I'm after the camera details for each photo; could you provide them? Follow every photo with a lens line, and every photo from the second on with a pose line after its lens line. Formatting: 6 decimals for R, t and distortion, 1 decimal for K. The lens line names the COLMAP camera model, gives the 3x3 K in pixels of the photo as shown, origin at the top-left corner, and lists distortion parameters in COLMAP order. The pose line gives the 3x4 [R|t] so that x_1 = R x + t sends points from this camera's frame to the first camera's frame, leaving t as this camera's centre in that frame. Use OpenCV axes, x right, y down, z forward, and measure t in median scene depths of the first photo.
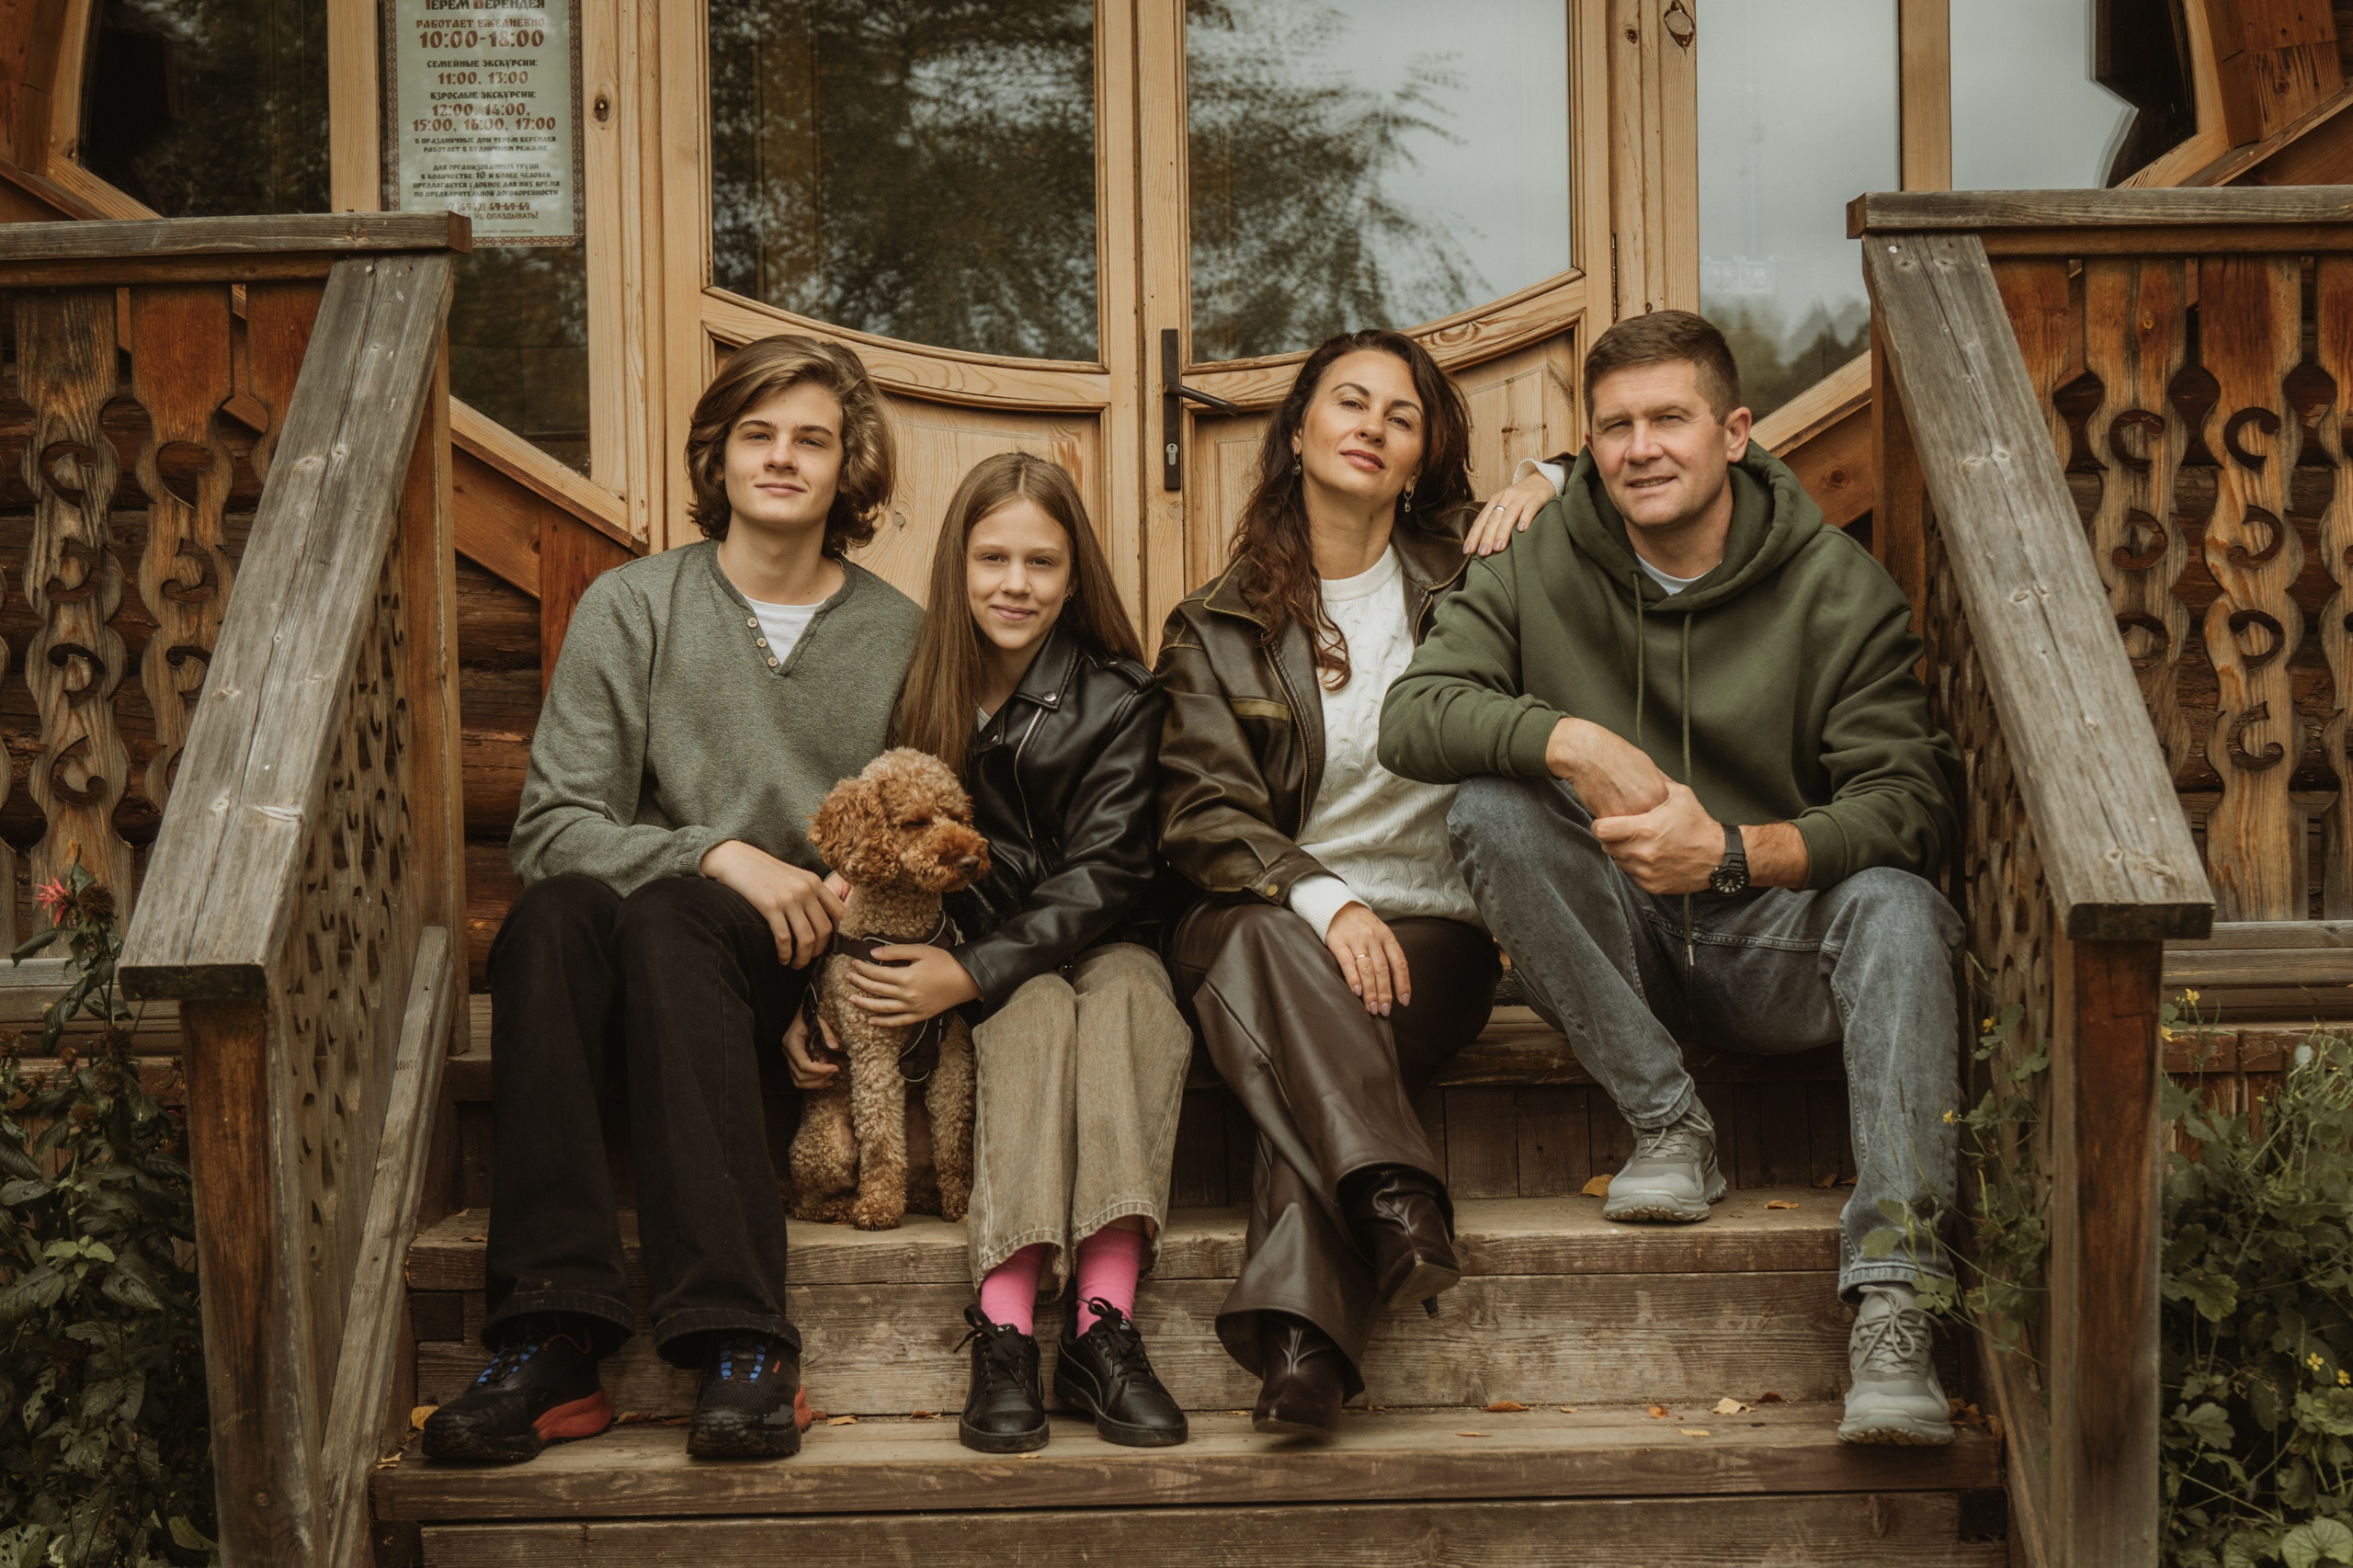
lens RADIAL K [[4609.0, 0, 1176.5], [0, 4609.0, 784.0], [0, 0, 1]] dist [-0.008301, 0.217134]
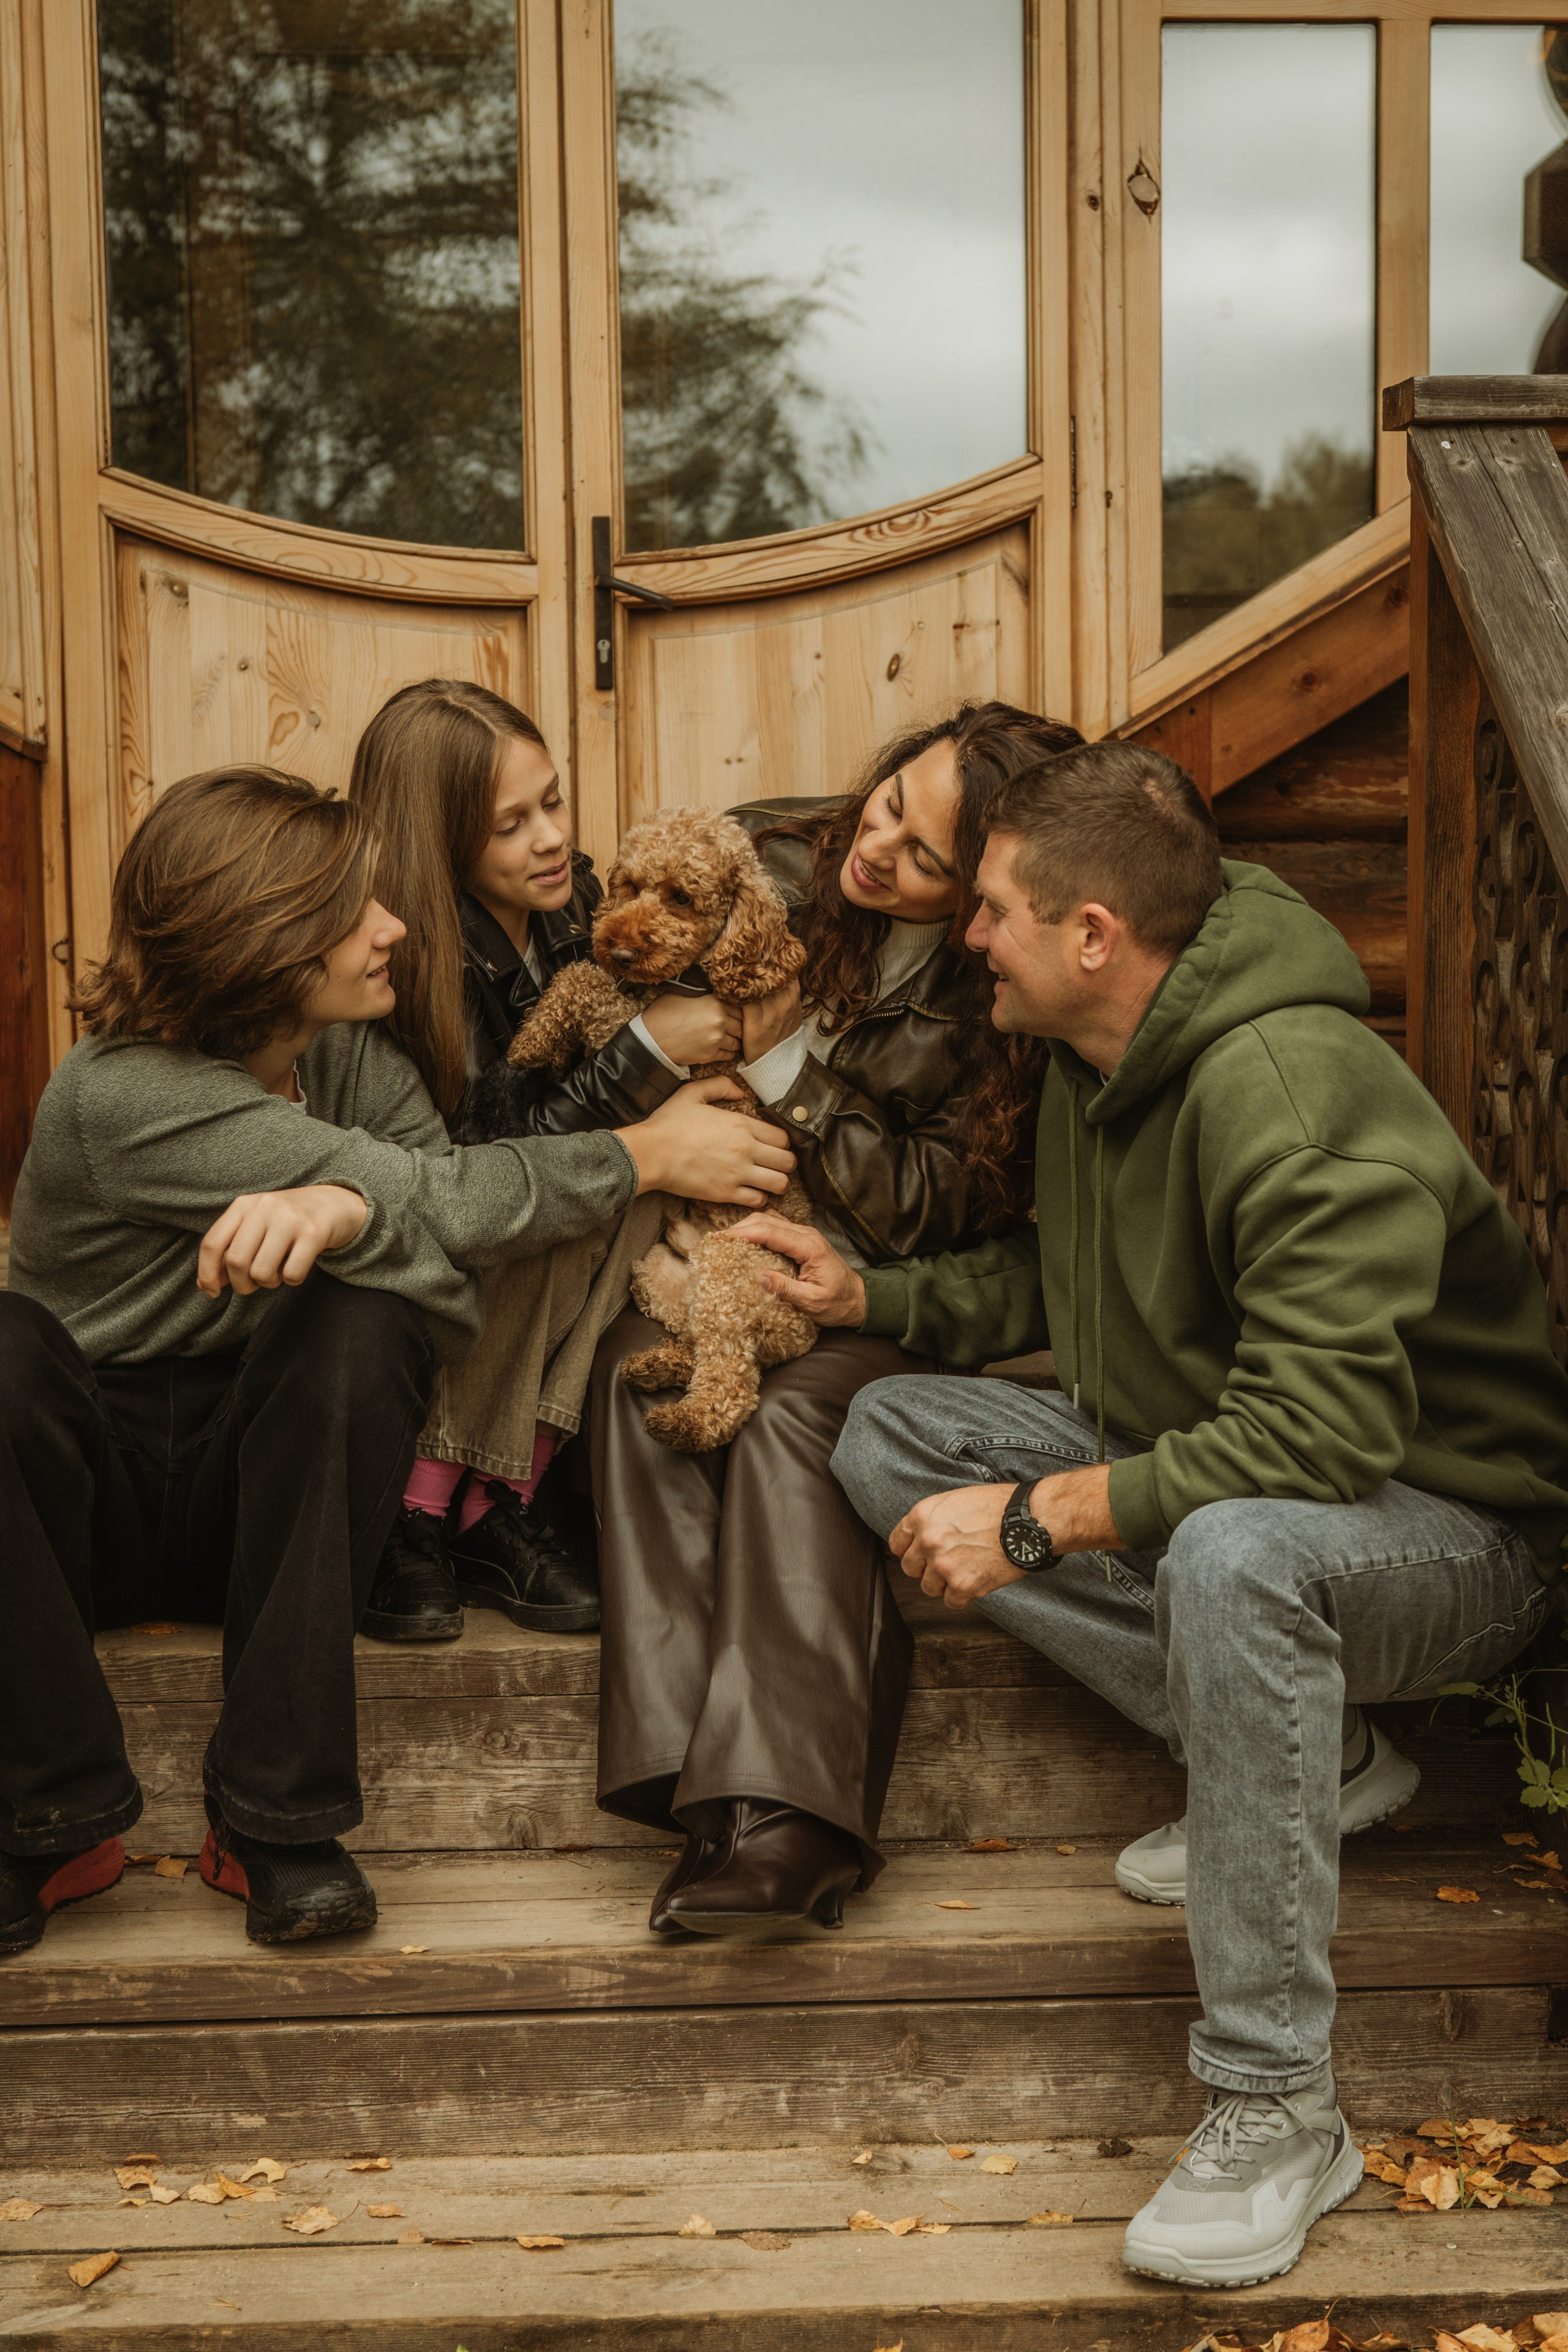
lens RADIAL K [[3647.8, 0, 784.0], [0, 3647.8, 1176.0], [0, 0, 1]] dist [0.007652, -0.035993]
pose [[0.999124, -0.001828, 0.041796, 0.004458], [-0.001970, 0.995881, 0.090650, -0.032364], [-0.041790, -0.090653, 0.995005, 0.246877]]
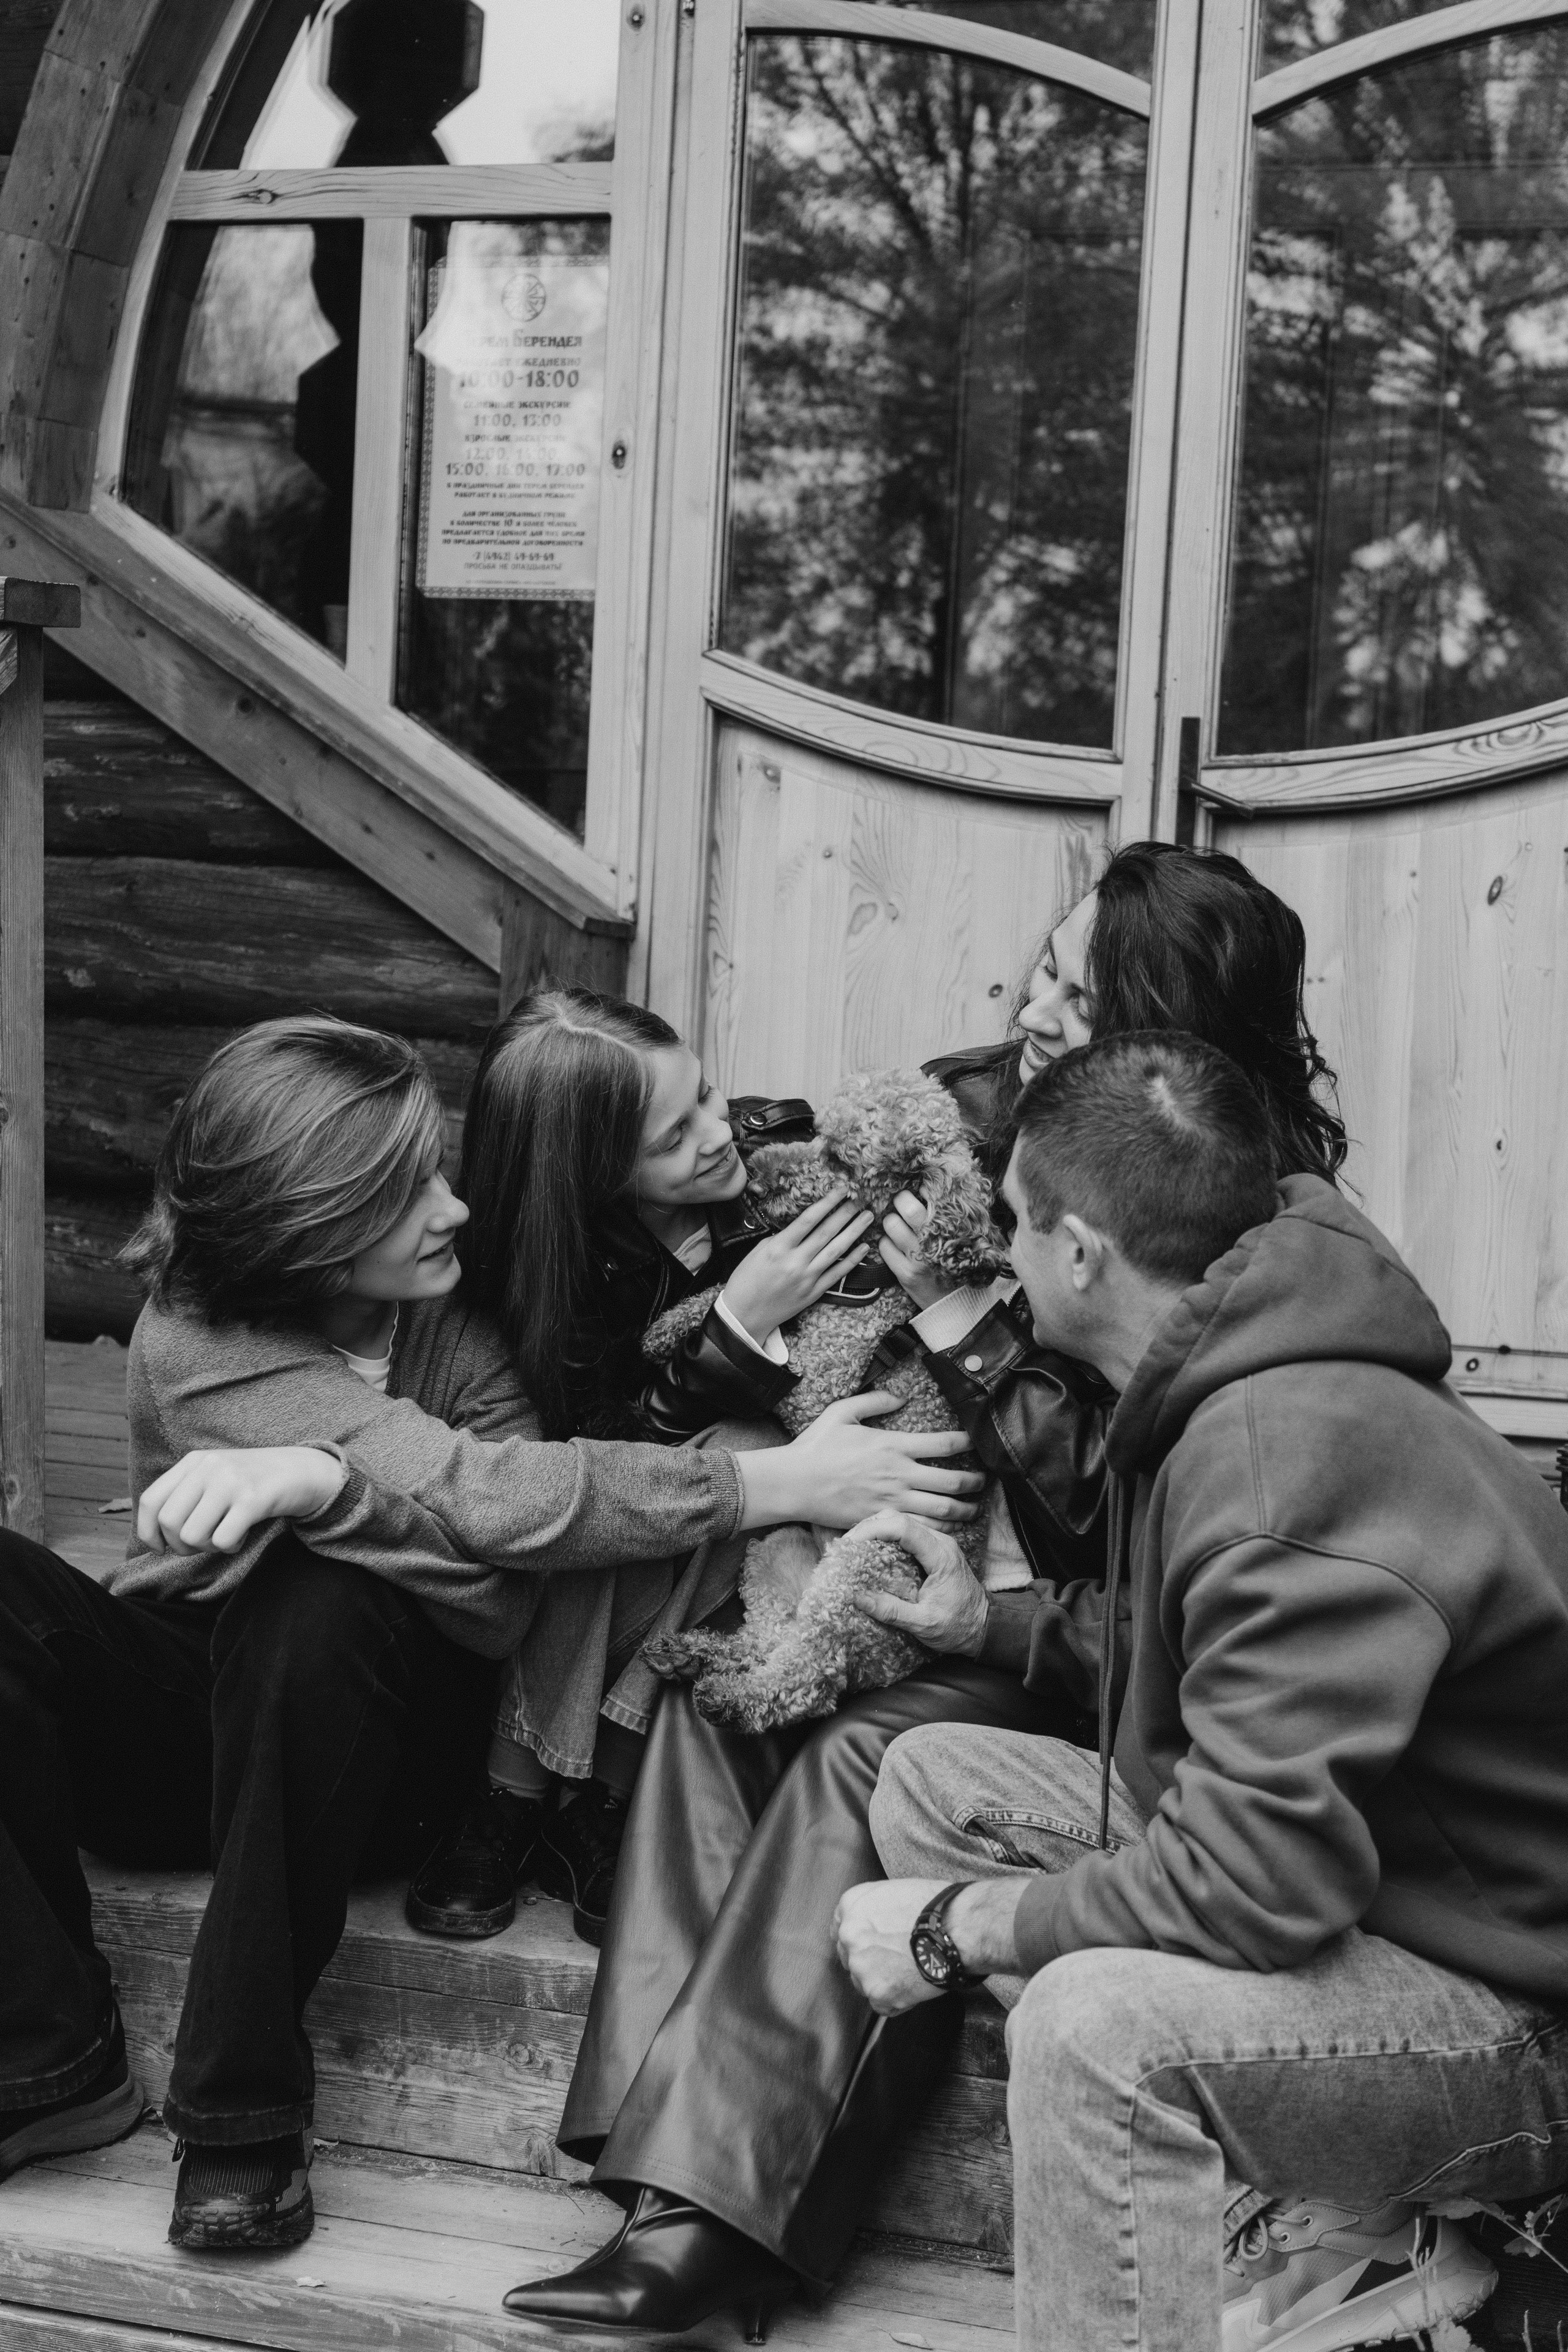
lens RADIAL K [[3491.3, 0, 784.0], [0, 3491.3, 1176.0], [0, 0, 1]] dist [-0.008788, 0.081573]
pose [[0.951975, 0.081359, -0.295169, 0.130281], [-0.063418, 0.995538, 0.069871, -0.052323], [0.299536, -0.047796, 0.952887, 0.327044]]
